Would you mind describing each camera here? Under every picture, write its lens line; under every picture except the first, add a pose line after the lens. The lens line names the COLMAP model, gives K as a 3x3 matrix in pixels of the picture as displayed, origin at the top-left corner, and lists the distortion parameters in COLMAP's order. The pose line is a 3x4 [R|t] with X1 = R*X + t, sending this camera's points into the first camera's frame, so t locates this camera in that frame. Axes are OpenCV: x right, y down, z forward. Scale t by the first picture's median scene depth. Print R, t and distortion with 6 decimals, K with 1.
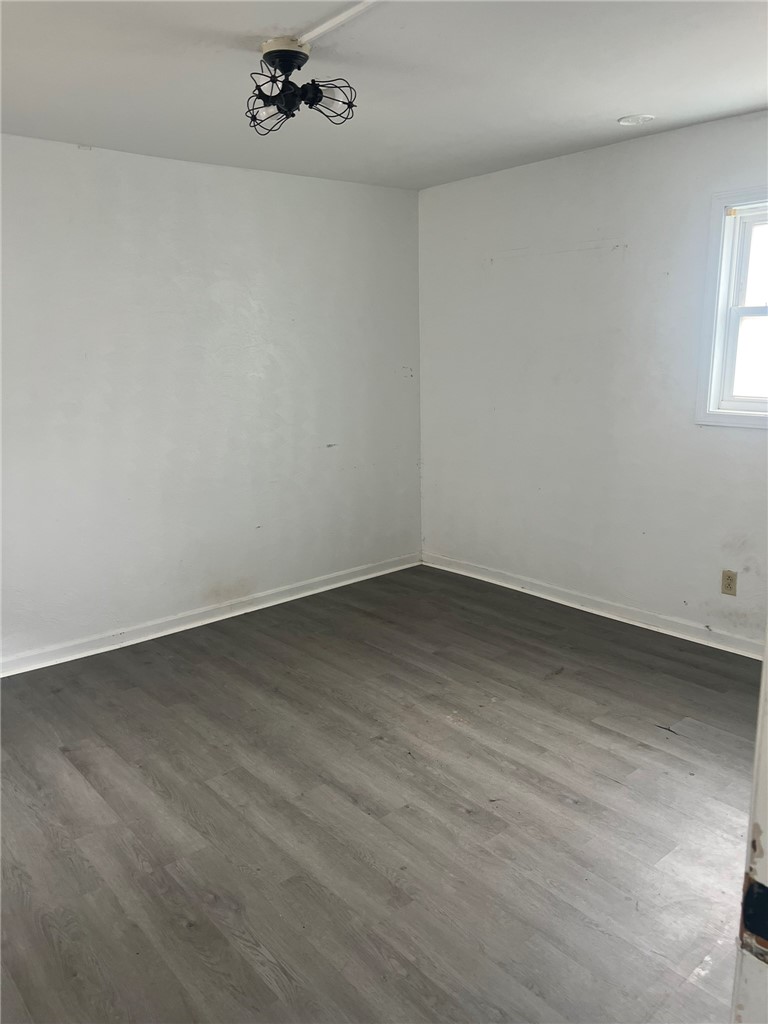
lens RADIAL K [[777.9, 0, 382.4], [0, 777.9, 516.6], [0, 0, 1]] dist [0.037682, -0.033744]
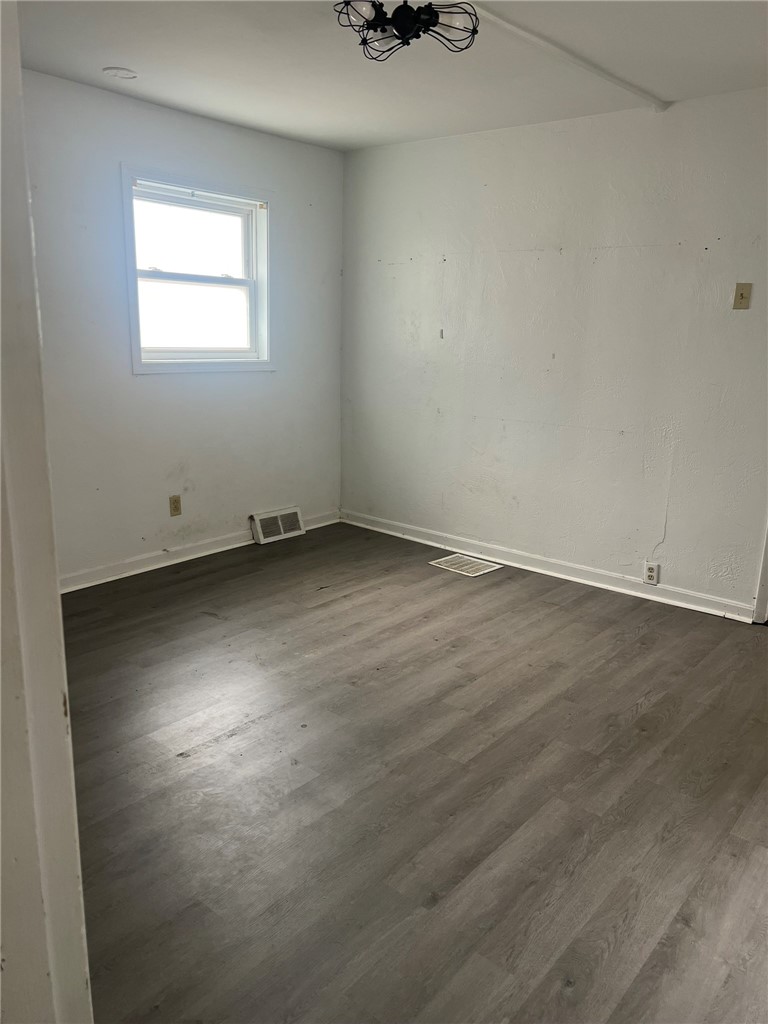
lens RADIAL K [[777.9, 0, 391.3], [0, 777.9, 510.8], [0, 0, 1]] dist [0.037682, -0.033744]
pose [[-0.178951, -0.216045, 0.959844, -1.081969], [0.196778, 0.948021, 0.250070, -0.200436], [-0.963979, 0.233627, -0.127137, 1.183140]]
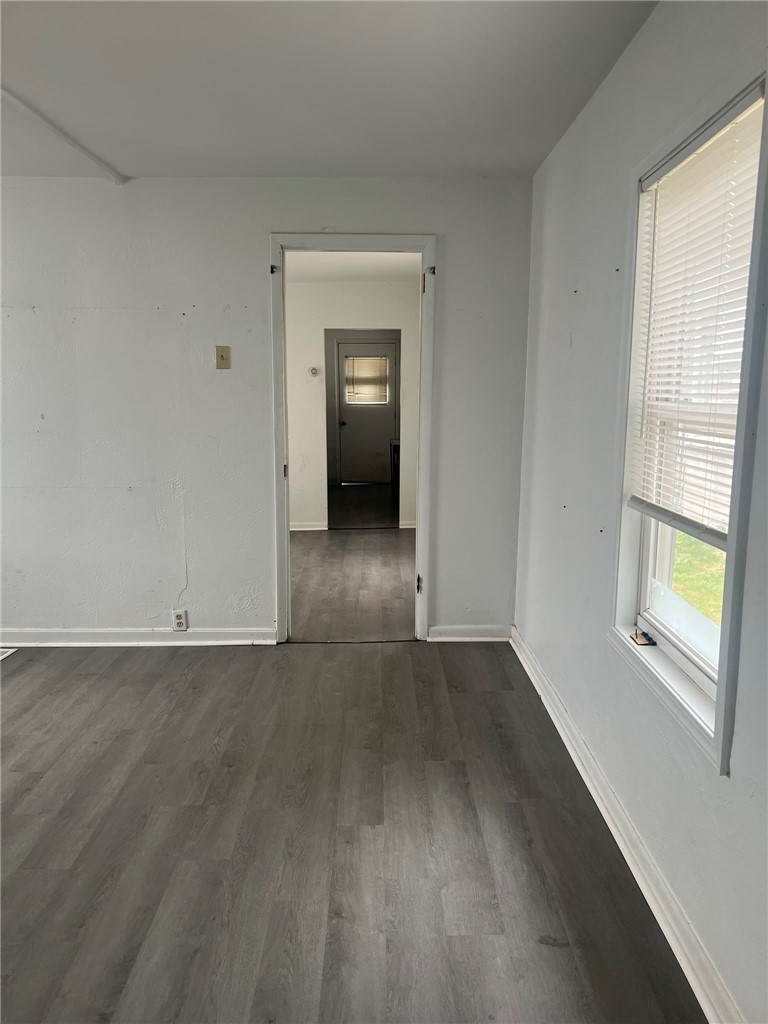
lens RADIAL K [[777.9, 0, 384.6], [0, 777.9, 505.1], [0, 0, 1]] dist [0.037682, -0.033744]
pose [[-0.768793, -0.077257, 0.634814, -1.030100], [0.156138, 0.939957, 0.303483, -0.234714], [-0.620144, 0.332434, -0.710569, 1.315863]]
